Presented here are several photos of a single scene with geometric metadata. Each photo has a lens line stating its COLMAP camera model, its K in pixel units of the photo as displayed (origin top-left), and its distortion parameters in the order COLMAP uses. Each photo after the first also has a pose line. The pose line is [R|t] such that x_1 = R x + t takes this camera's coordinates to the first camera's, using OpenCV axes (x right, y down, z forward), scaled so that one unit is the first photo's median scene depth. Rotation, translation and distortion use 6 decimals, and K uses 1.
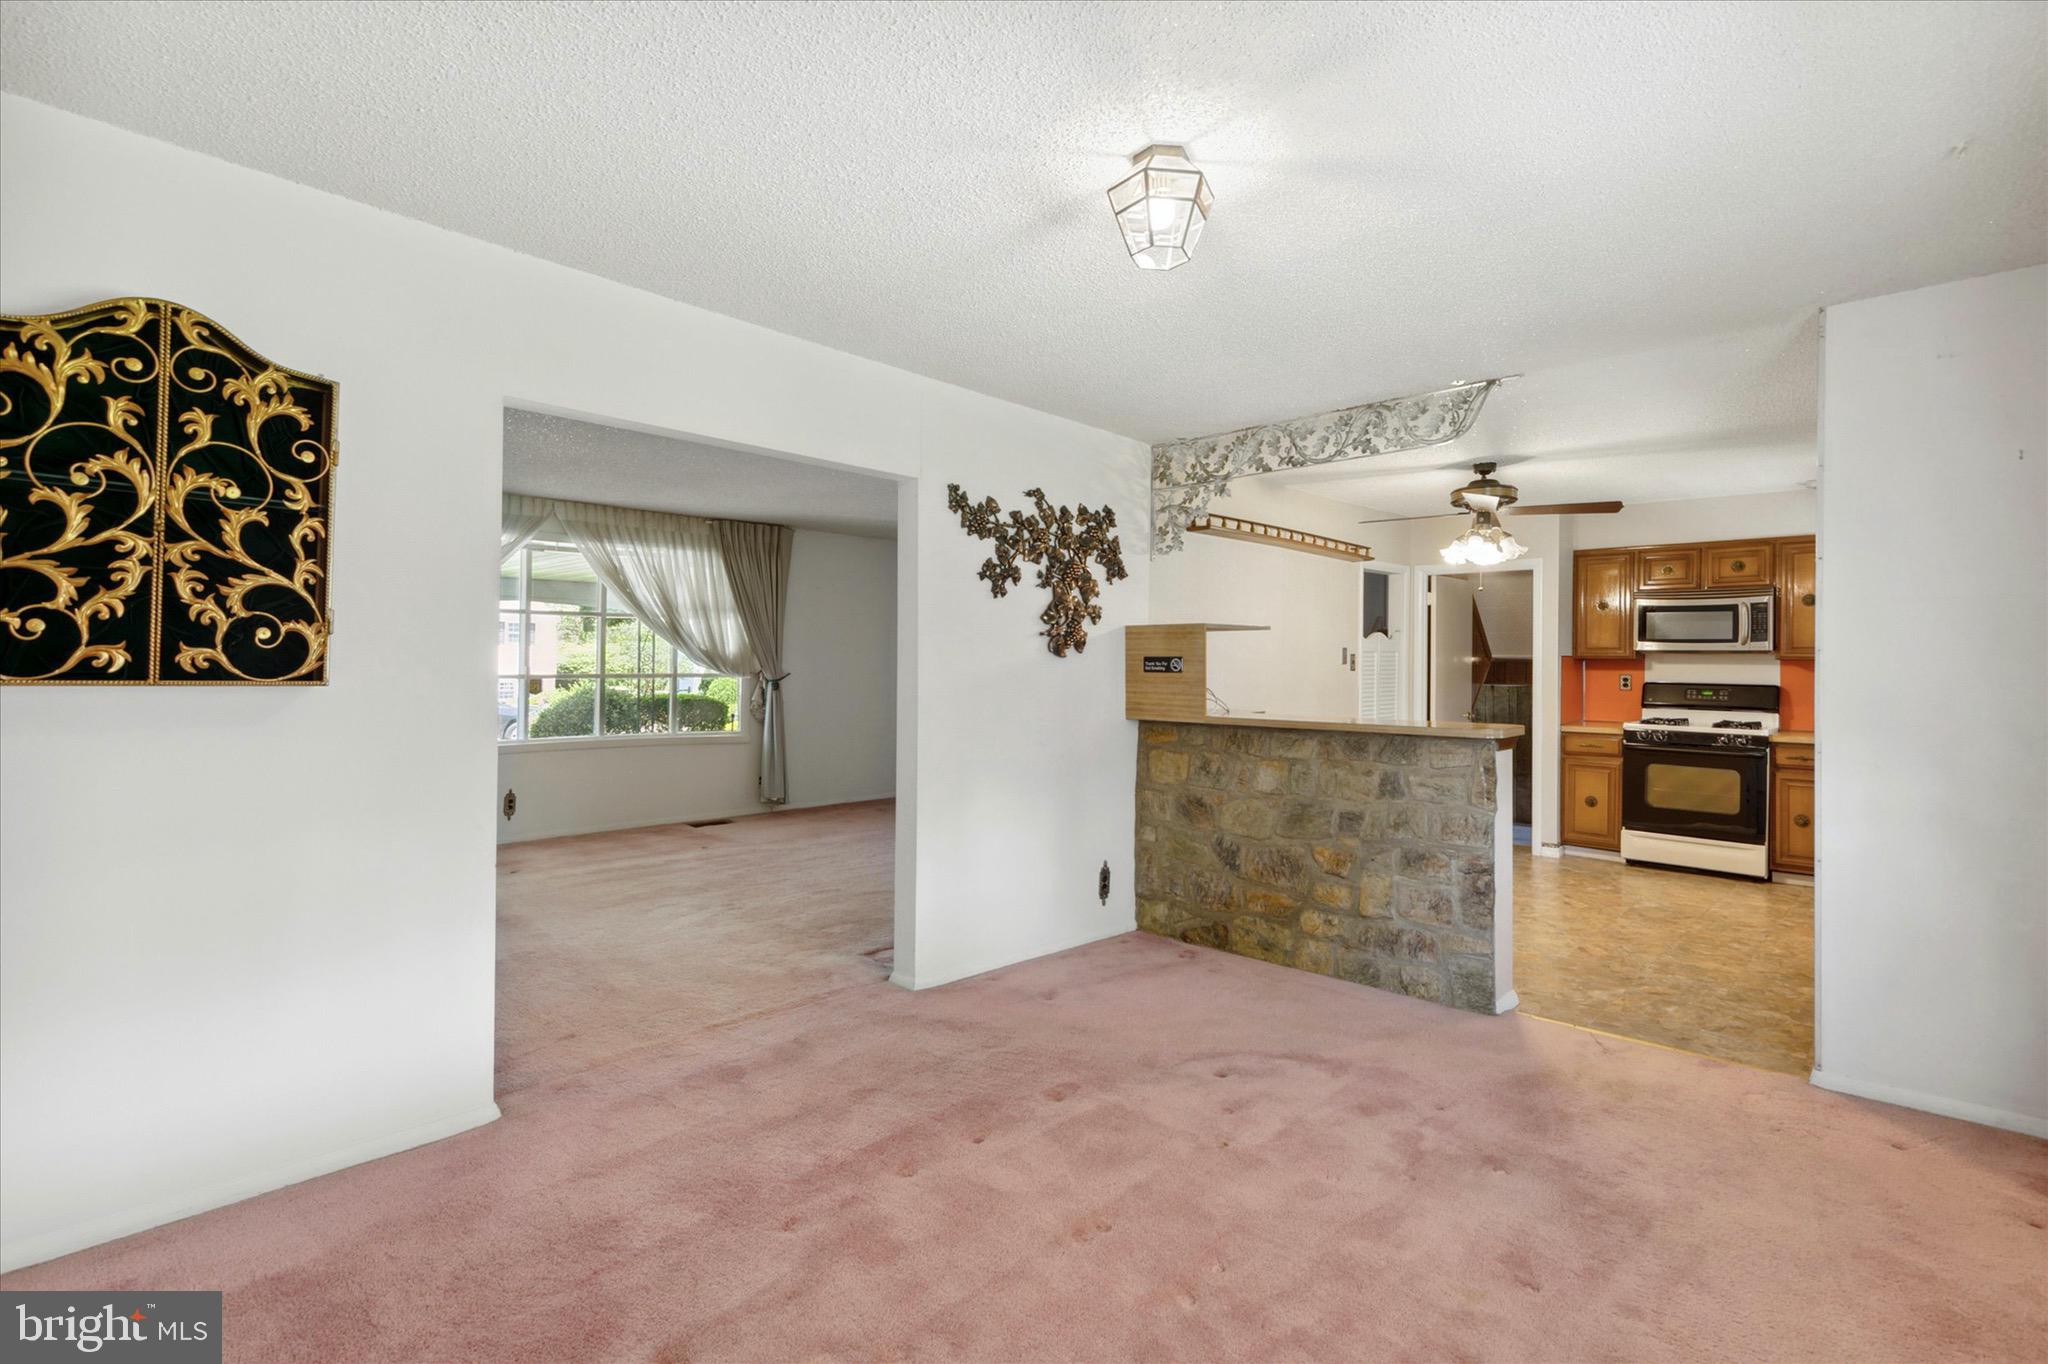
lens RADIAL K [[941.2, 0, 1024.0], [0, 941.2, 665.4], [0, 0, 1]] dist [0.000858, 0.000022]
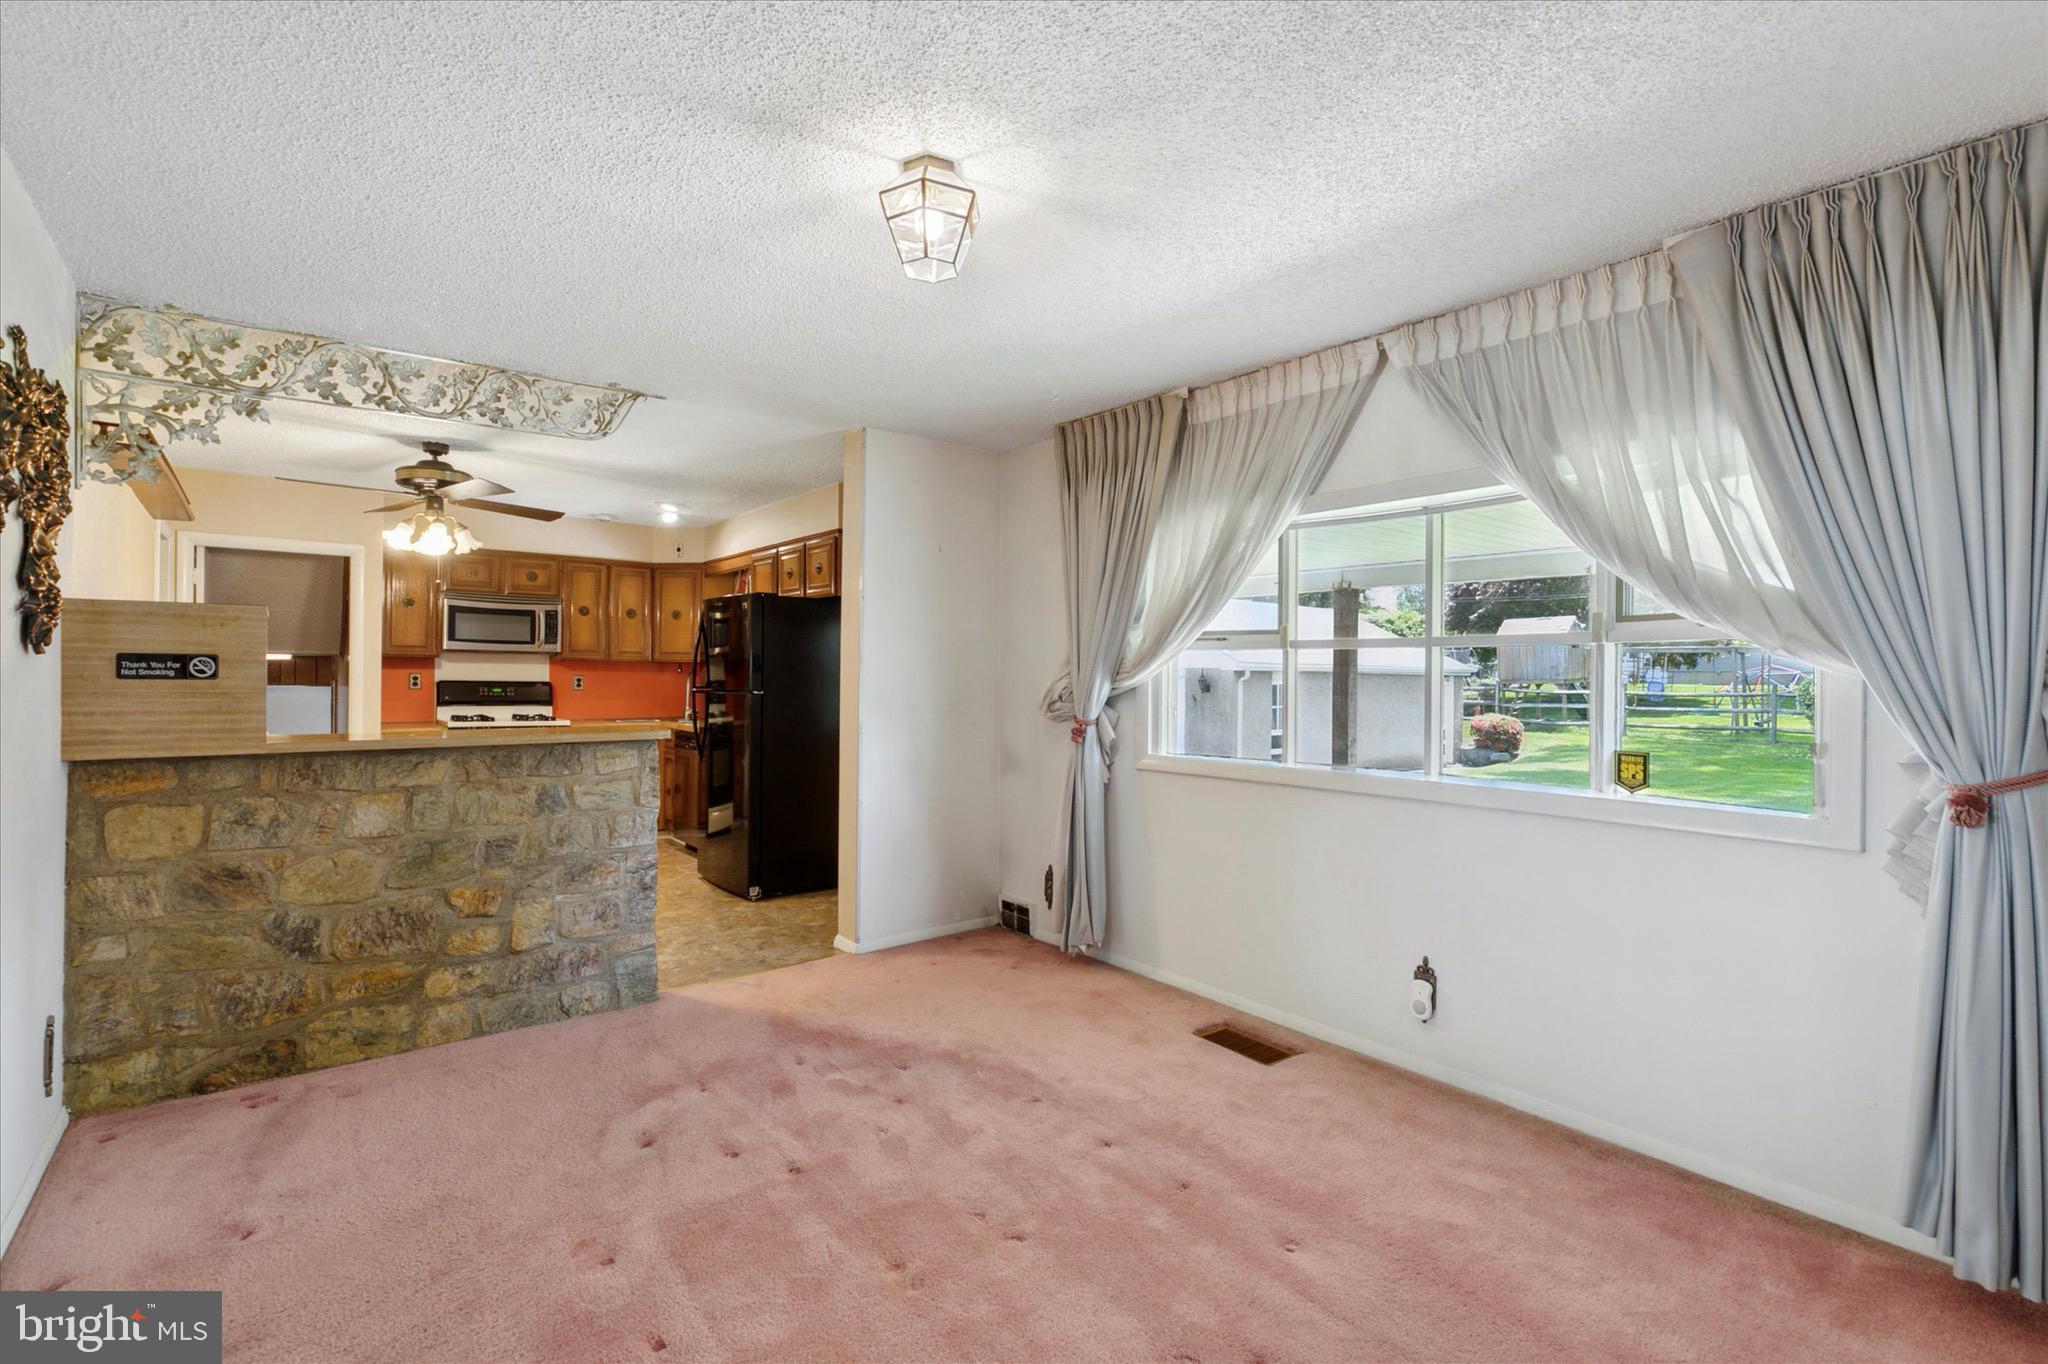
lens RADIAL K [[957.9, 0, 1024.0], [0, 957.9, 682.0], [0, 0, 1]] dist [0.003194, 0.000594]
pose [[0.144372, -0.016477, 0.989386, -0.439315], [-0.008630, 0.999802, 0.017910, -0.007575], [-0.989486, -0.011124, 0.144201, 0.384085]]
